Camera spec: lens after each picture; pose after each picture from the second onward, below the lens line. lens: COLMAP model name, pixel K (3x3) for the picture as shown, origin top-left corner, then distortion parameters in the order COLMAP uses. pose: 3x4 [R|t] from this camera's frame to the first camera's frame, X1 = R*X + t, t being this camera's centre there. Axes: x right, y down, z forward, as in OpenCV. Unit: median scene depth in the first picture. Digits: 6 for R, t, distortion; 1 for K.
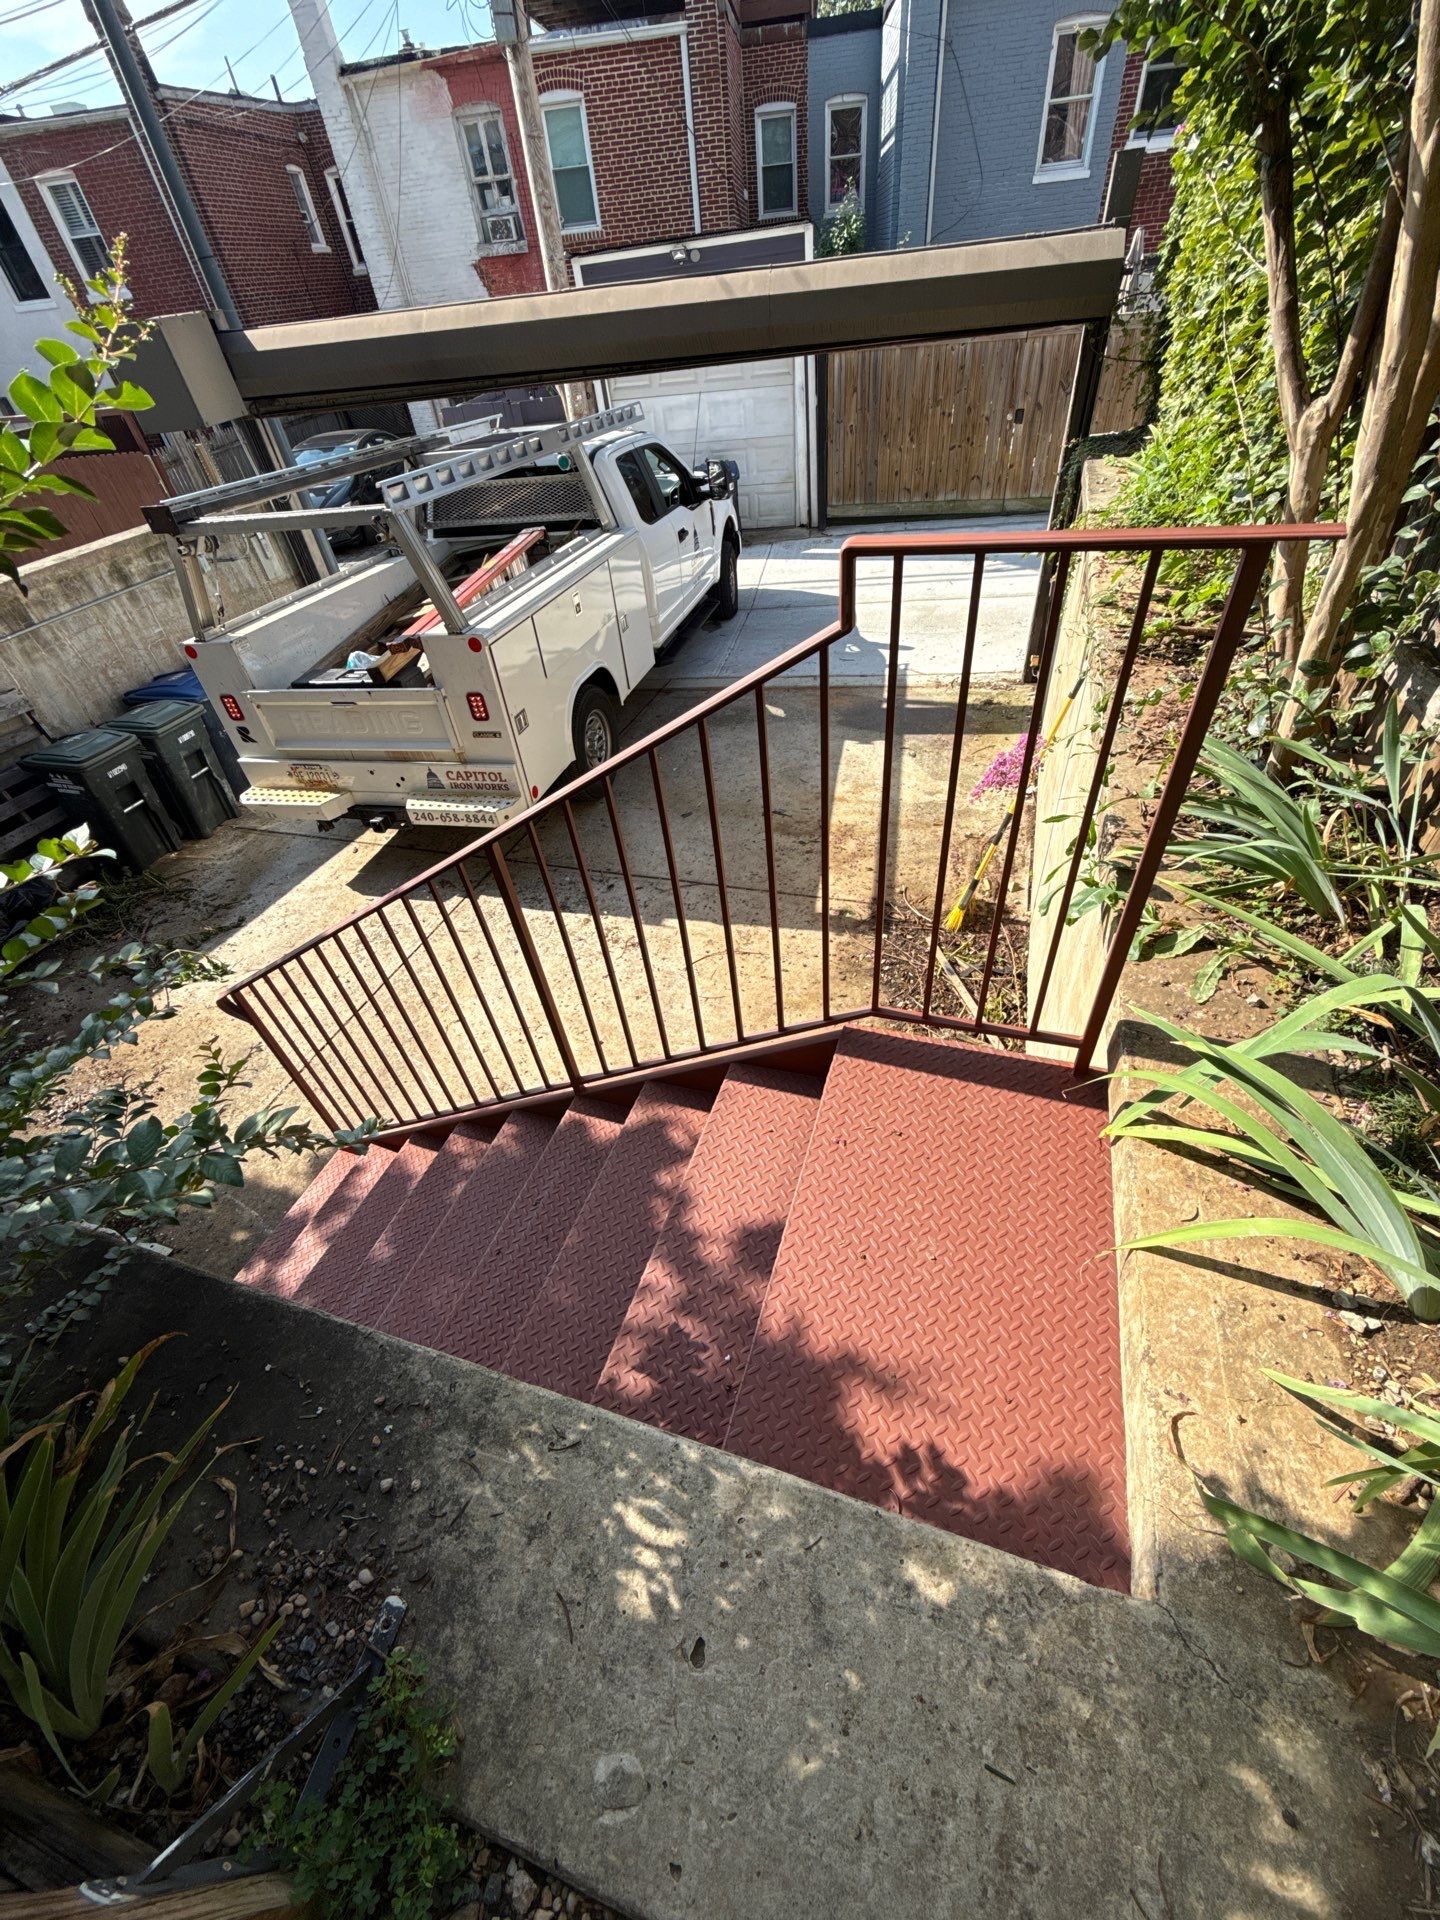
lens RADIAL K [[759.7, 0, 722.2], [0, 759.7, 962.3], [0, 0, 1]] dist [-0.000118, -0.000450]
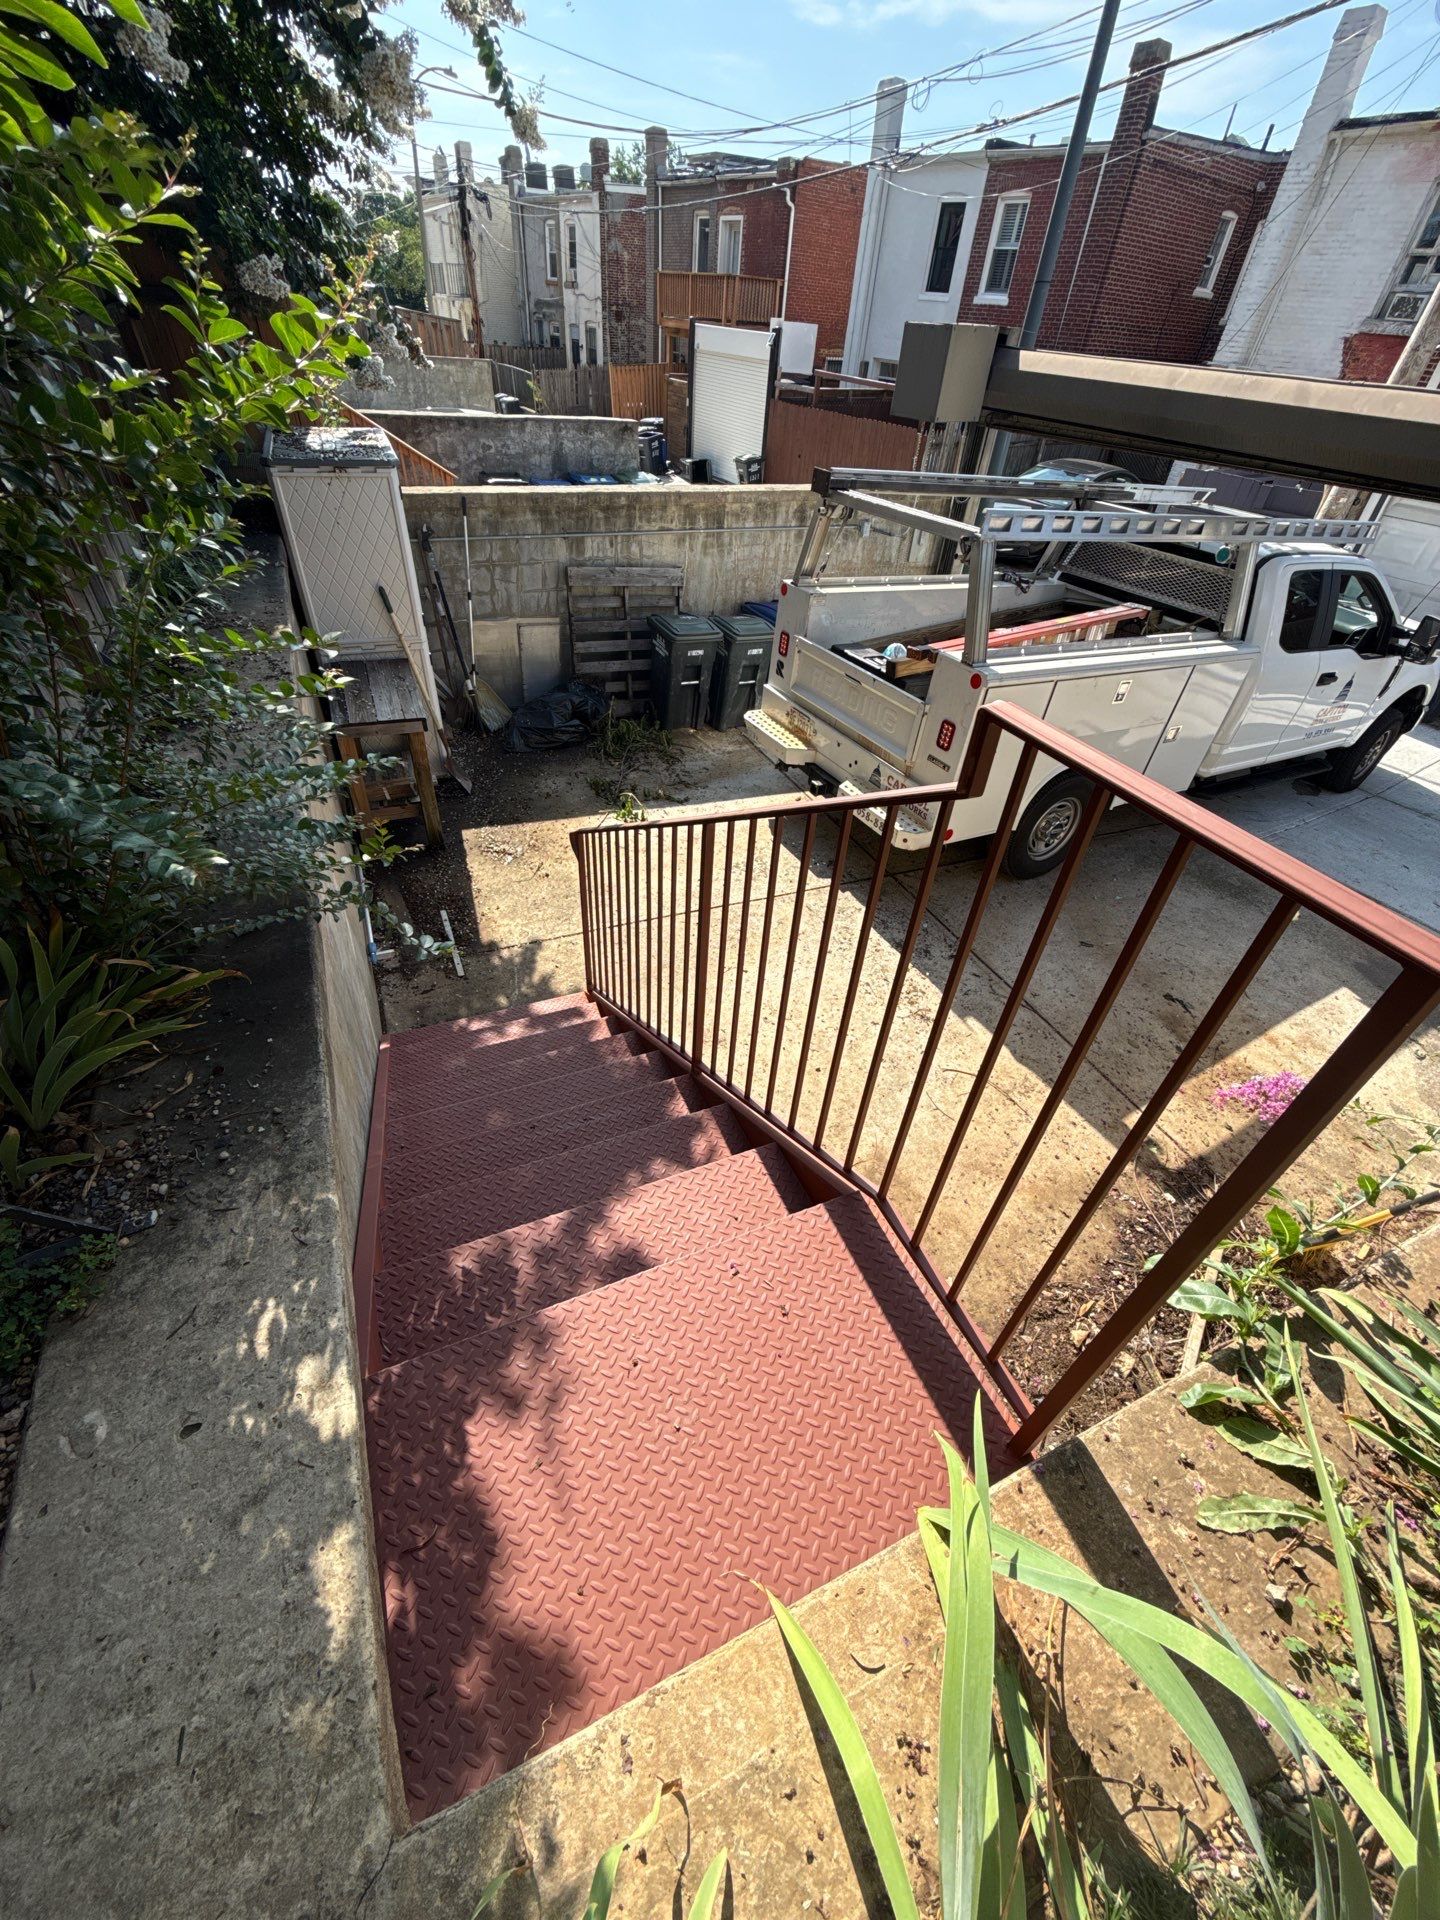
lens RADIAL K [[759.7, 0, 725.7], [0, 759.7, 964.4], [0, 0, 1]] dist [-0.000118, -0.000450]
pose [[0.664145, 0.581119, -0.470332, 0.120756], [-0.592265, 0.792892, 0.143334, -0.059941], [0.456217, 0.183367, 0.870771, 0.040457]]
